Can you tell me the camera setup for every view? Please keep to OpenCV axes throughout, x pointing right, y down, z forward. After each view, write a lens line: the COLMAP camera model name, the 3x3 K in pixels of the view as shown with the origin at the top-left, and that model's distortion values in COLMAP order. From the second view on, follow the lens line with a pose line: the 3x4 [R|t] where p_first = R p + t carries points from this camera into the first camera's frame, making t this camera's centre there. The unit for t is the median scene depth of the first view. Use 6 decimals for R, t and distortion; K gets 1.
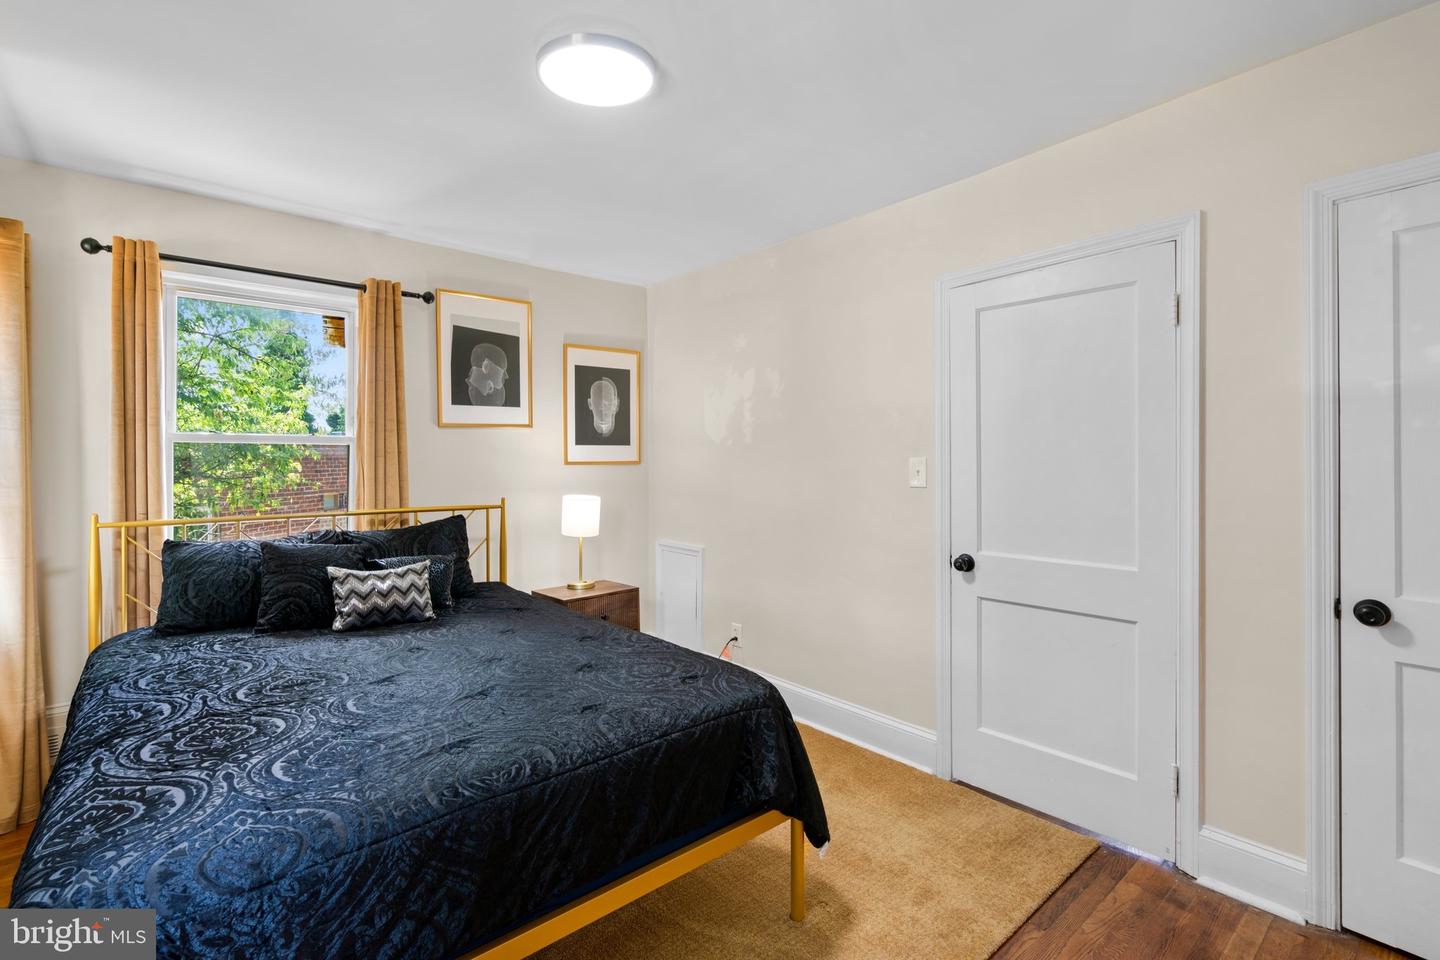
lens RADIAL K [[654.1, 0, 720.0], [0, 654.1, 480.0], [0, 0, 1]] dist [-0.021867, 0.014026]
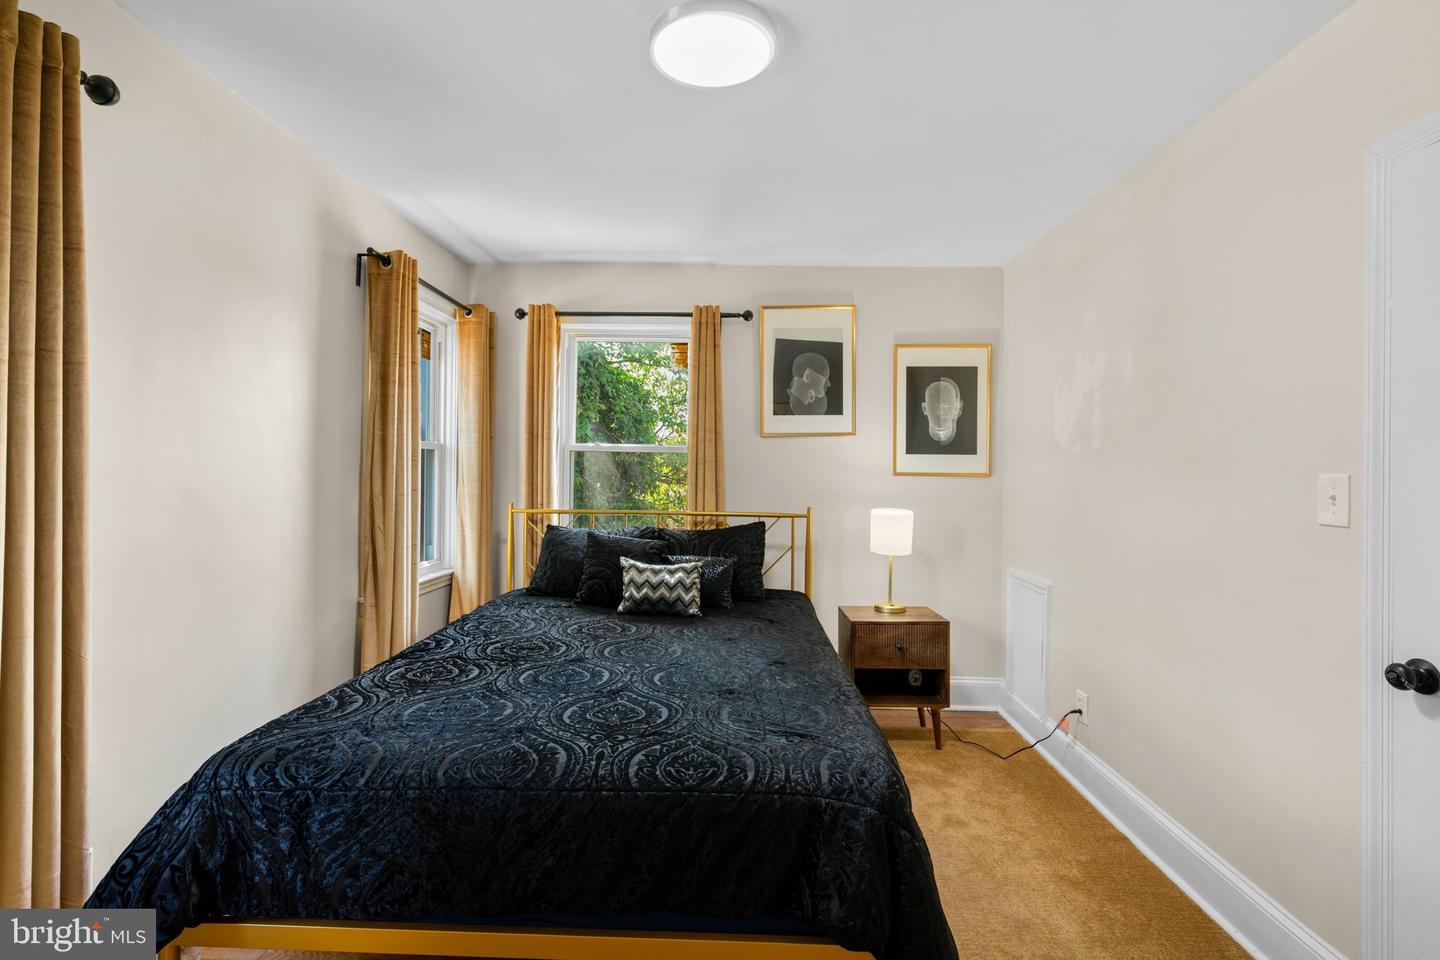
lens RADIAL K [[654.1, 0, 720.0], [0, 654.1, 480.0], [0, 0, 1]] dist [-0.021867, 0.014026]
pose [[0.739281, 0.024557, -0.672949, 0.248424], [-0.036880, 0.999312, -0.004049, -0.005400], [0.672386, 0.027811, 0.739678, 0.189467]]
